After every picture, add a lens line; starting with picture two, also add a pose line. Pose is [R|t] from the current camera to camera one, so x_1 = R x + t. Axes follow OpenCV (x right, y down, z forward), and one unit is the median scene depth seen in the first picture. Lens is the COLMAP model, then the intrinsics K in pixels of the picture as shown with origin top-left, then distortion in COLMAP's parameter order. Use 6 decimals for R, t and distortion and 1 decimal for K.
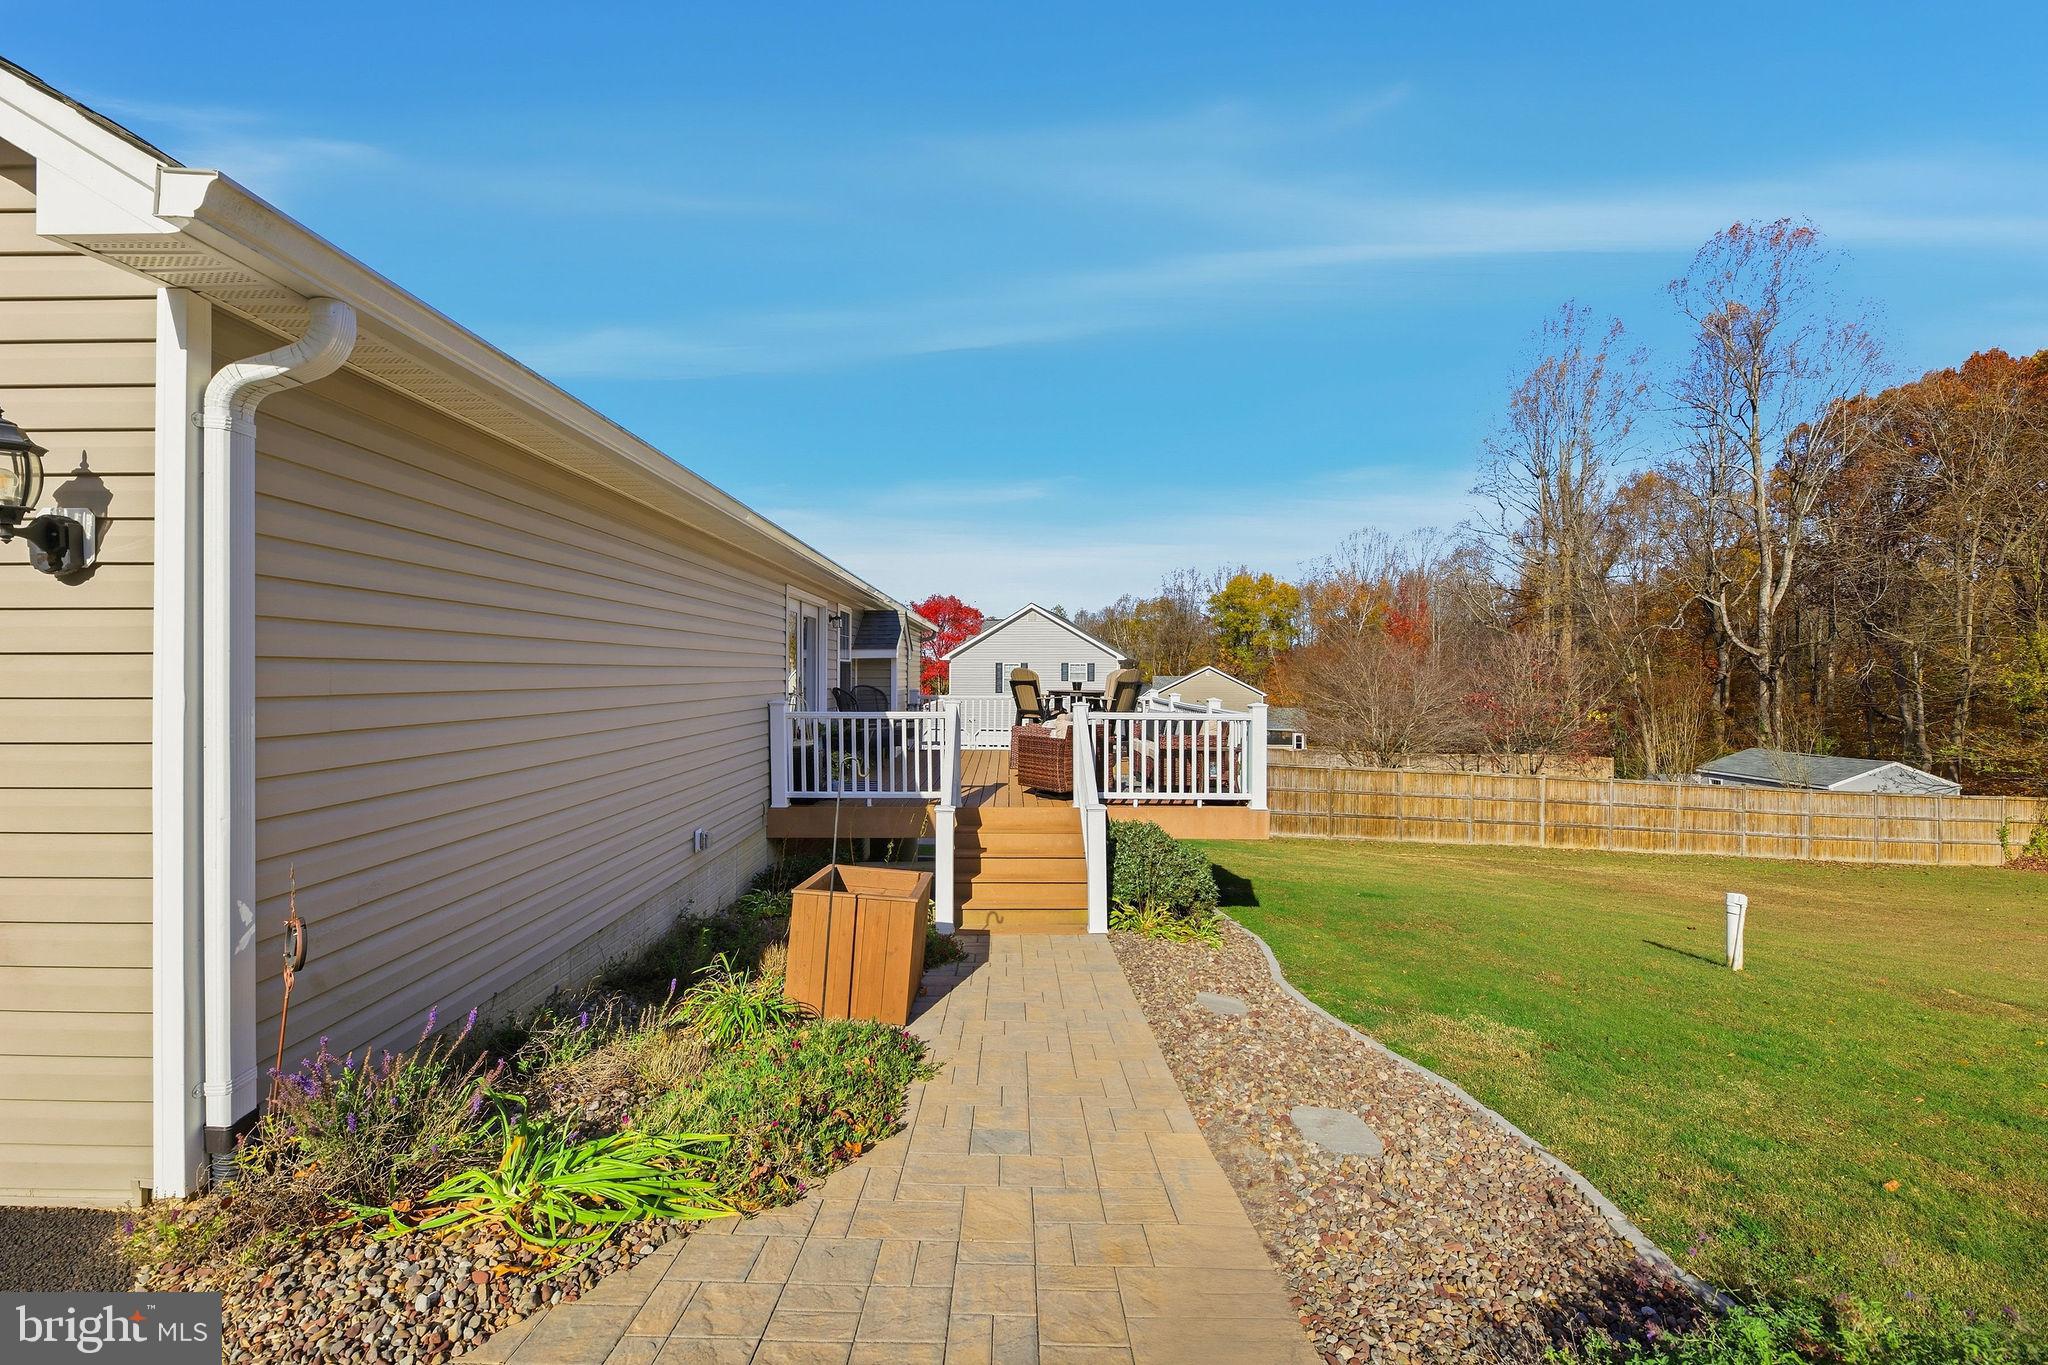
lens RADIAL K [[835.8, 0, 1011.1], [0, 835.8, 666.4], [0, 0, 1]] dist [-0.001116, -0.001698]
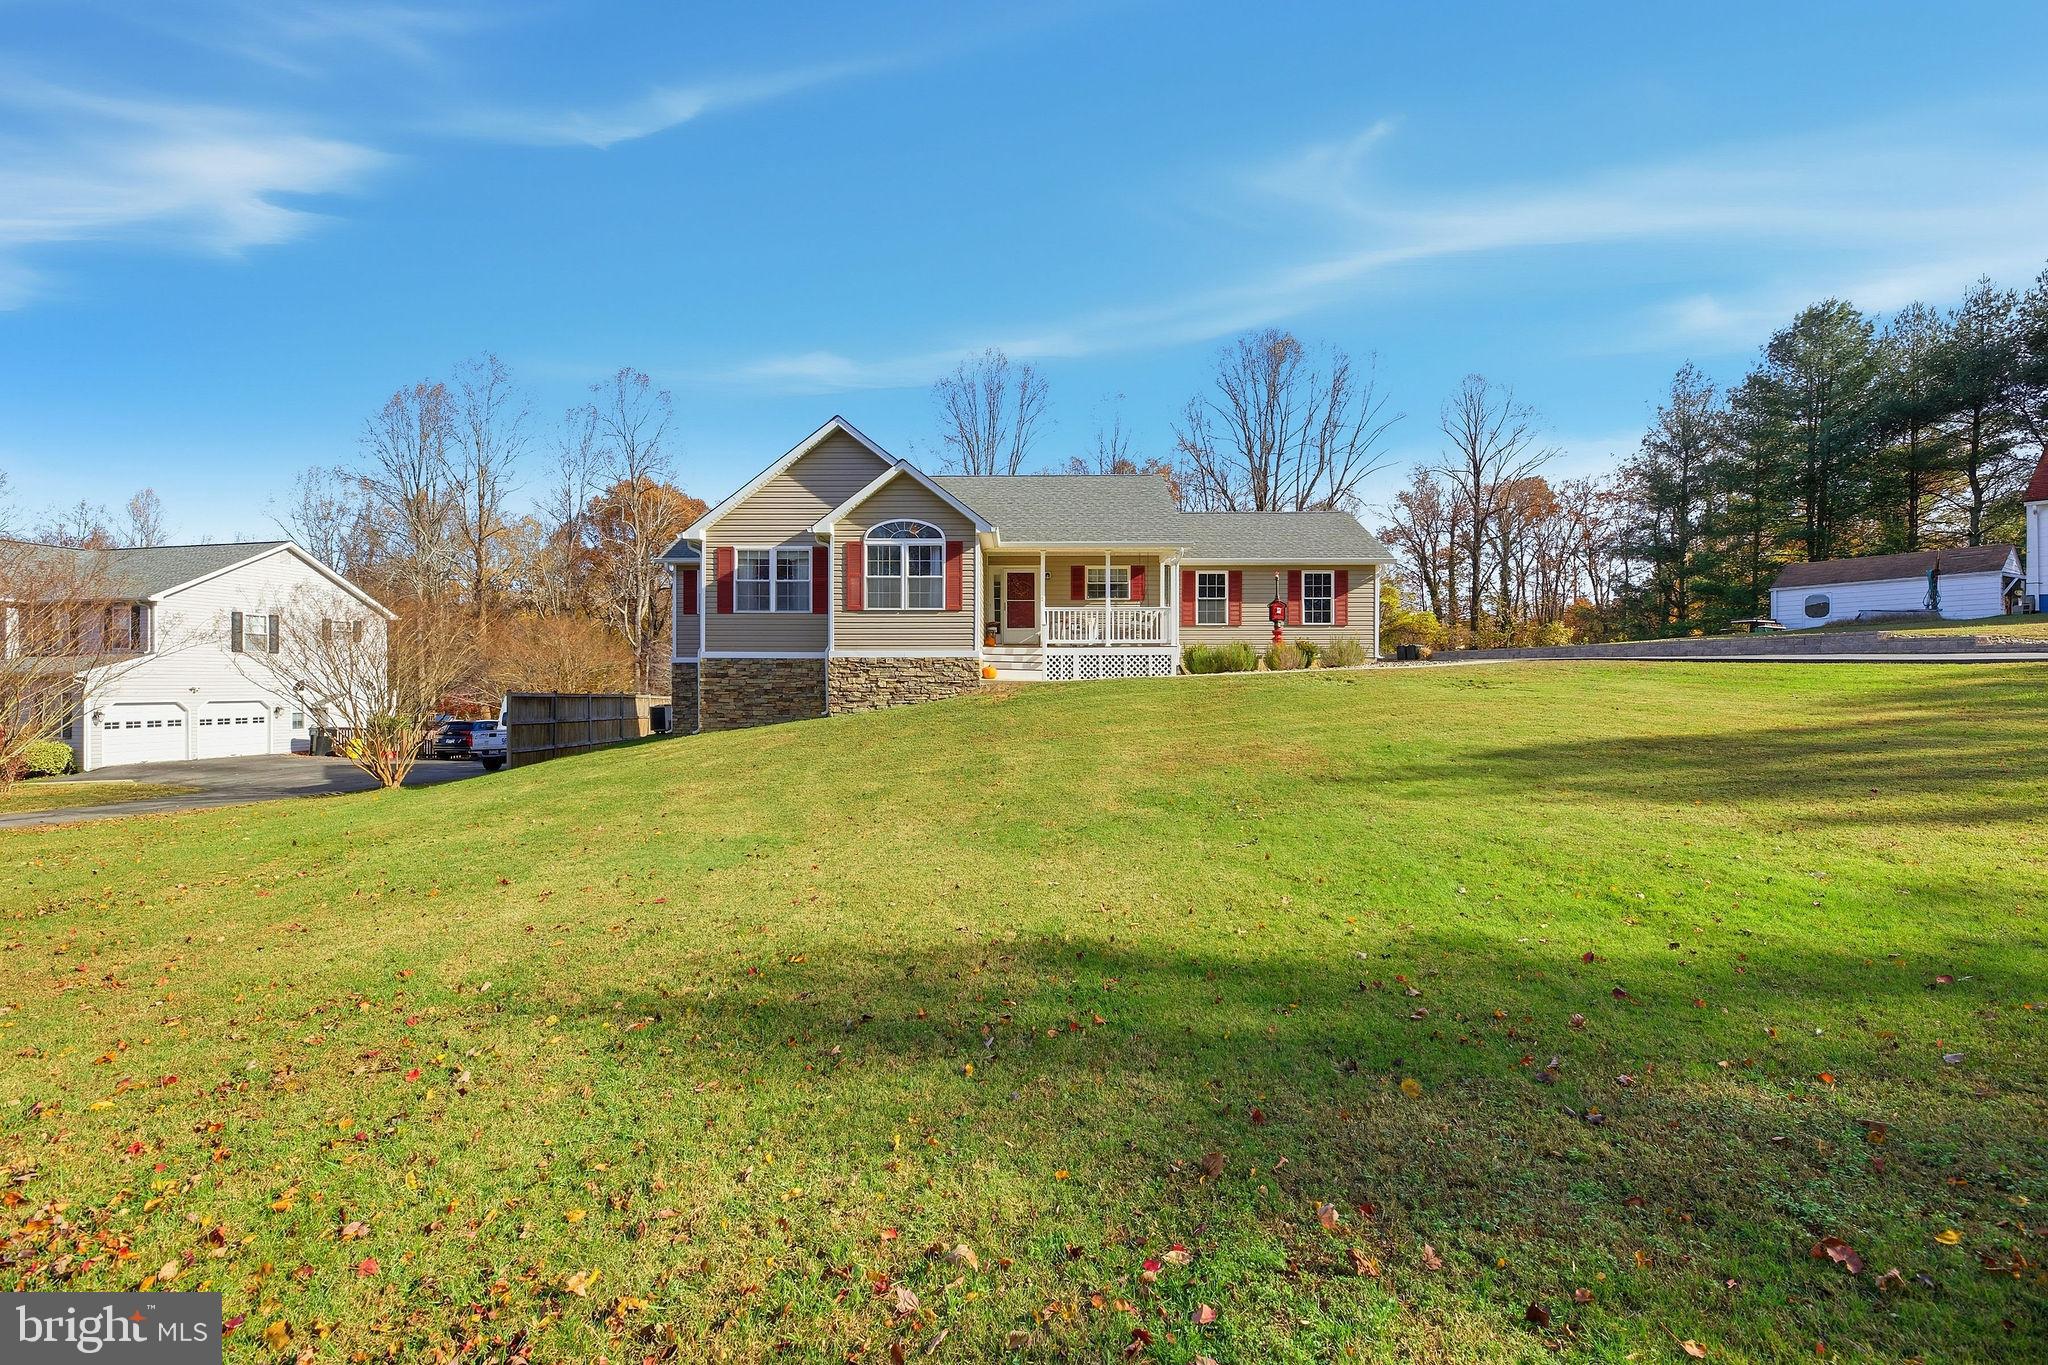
lens RADIAL K [[835.8, 0, 1015.4], [0, 835.8, 687.3], [0, 0, 1]] dist [-0.001116, -0.001698]
pose [[0.017800, -0.007814, 0.999811, -0.672512], [-0.009589, 0.999922, 0.007986, 0.045288], [-0.999796, -0.009730, 0.017724, 0.257250]]
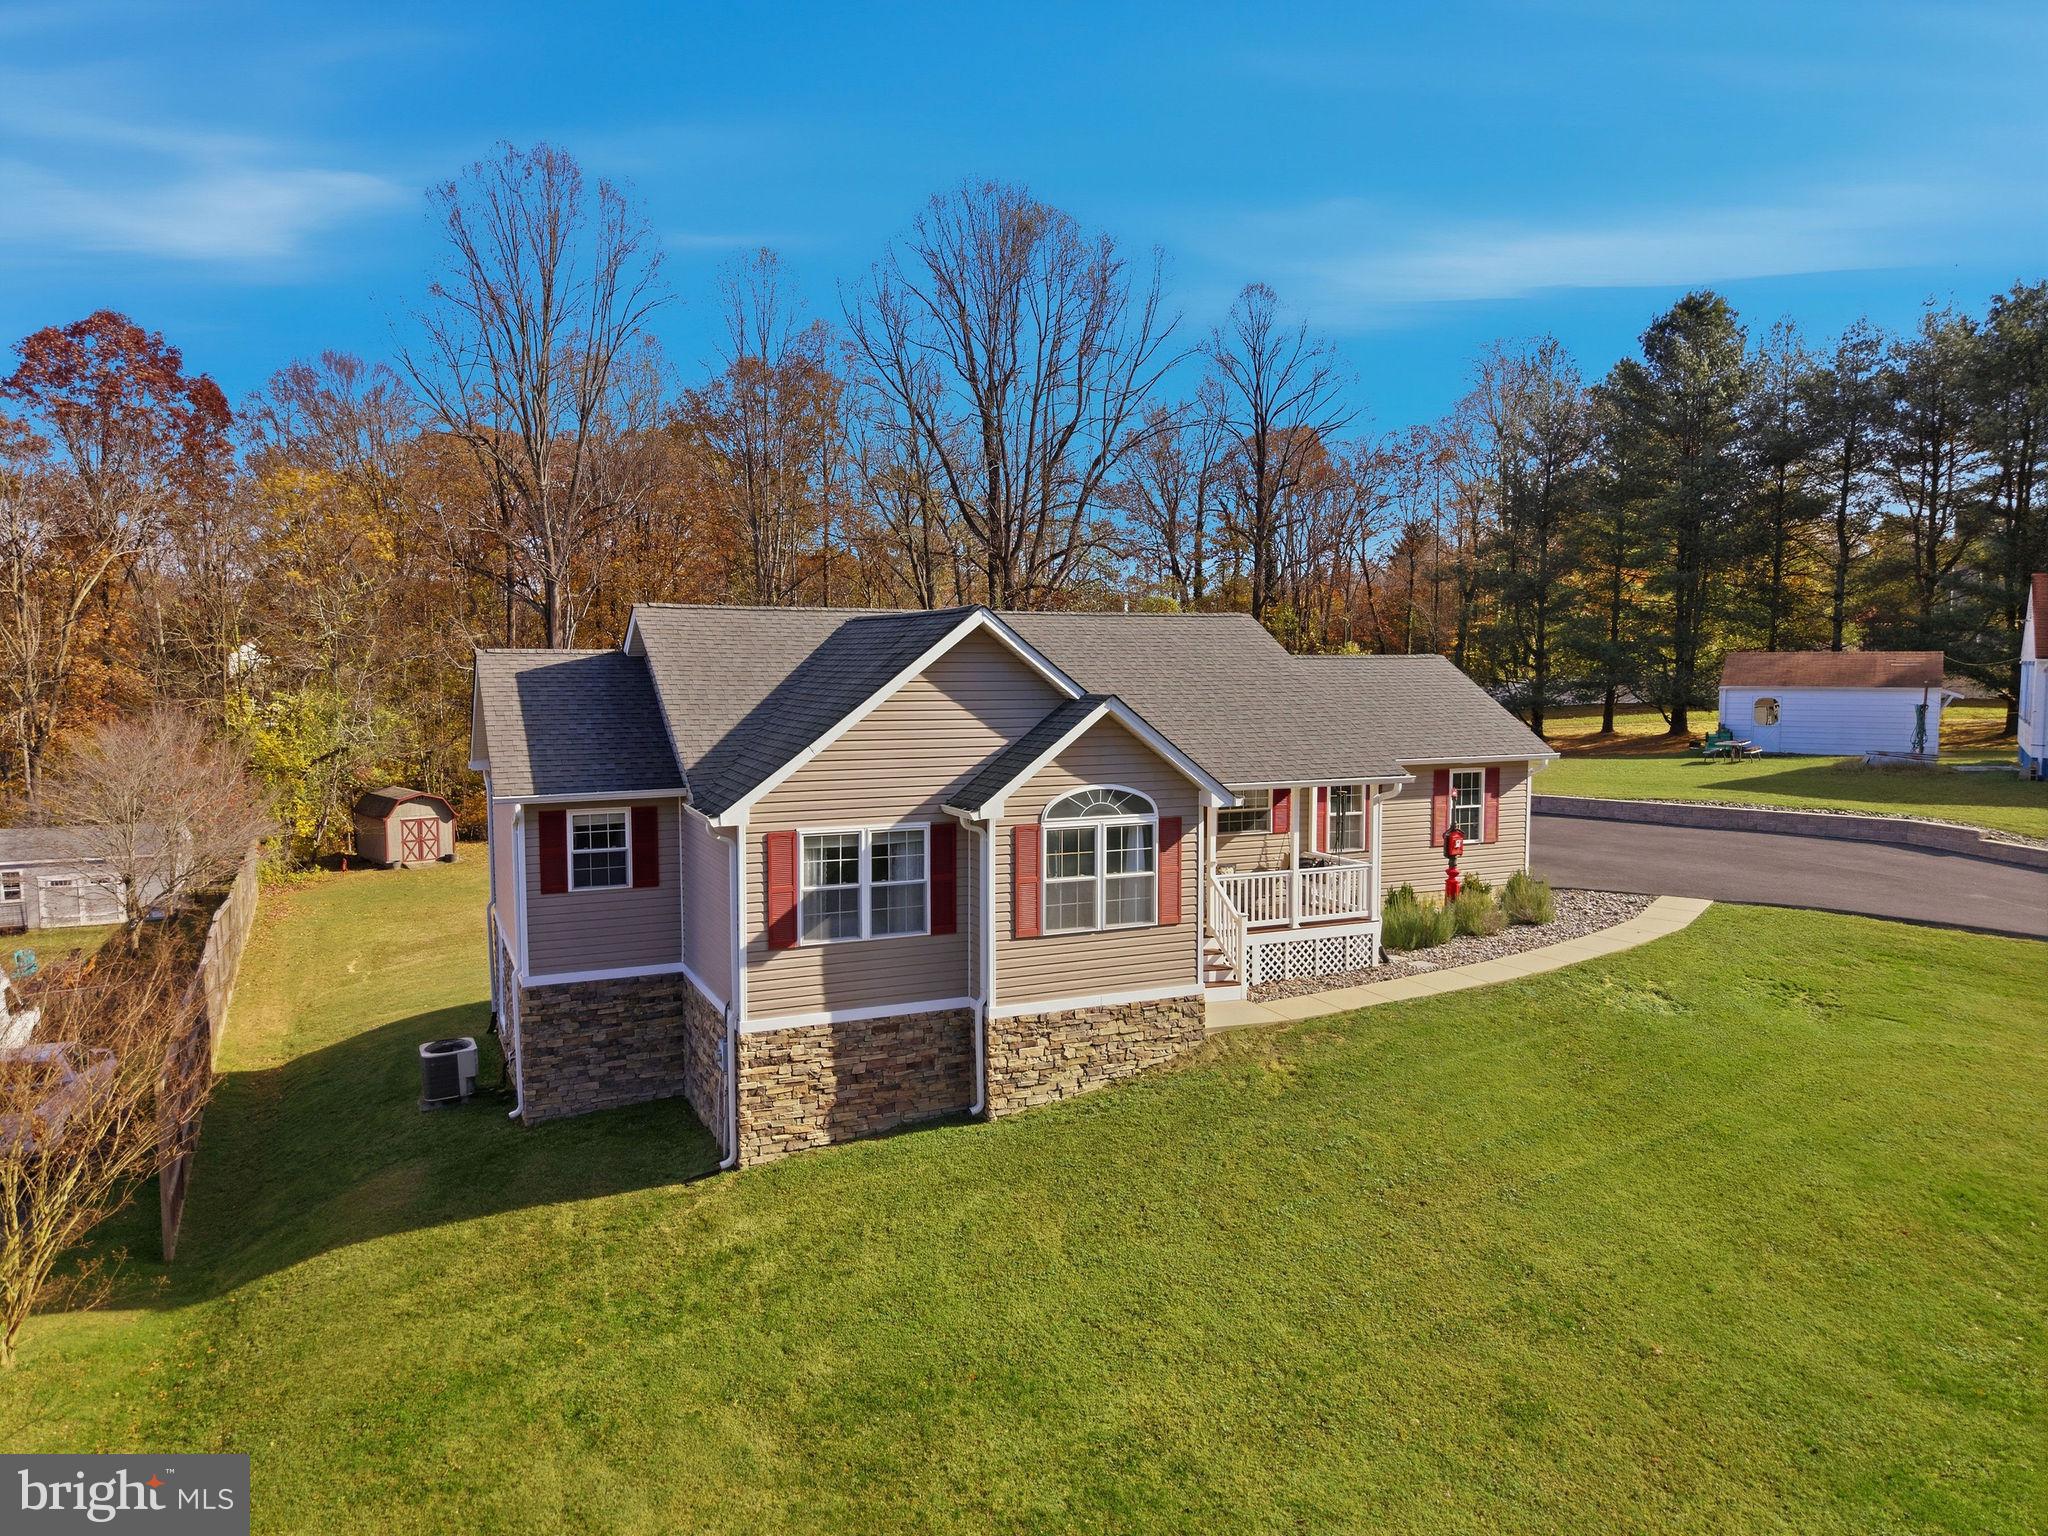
lens RADIAL K [[1368.2, 0, 1032.6], [0, 1368.2, 767.8], [0, 0, 1]] dist [0.022059, -0.028122]
pose [[-0.412944, -0.075361, 0.907633, -0.630095], [-0.009409, 0.996871, 0.078489, -0.064969], [-0.910708, 0.023871, -0.412361, 0.496308]]
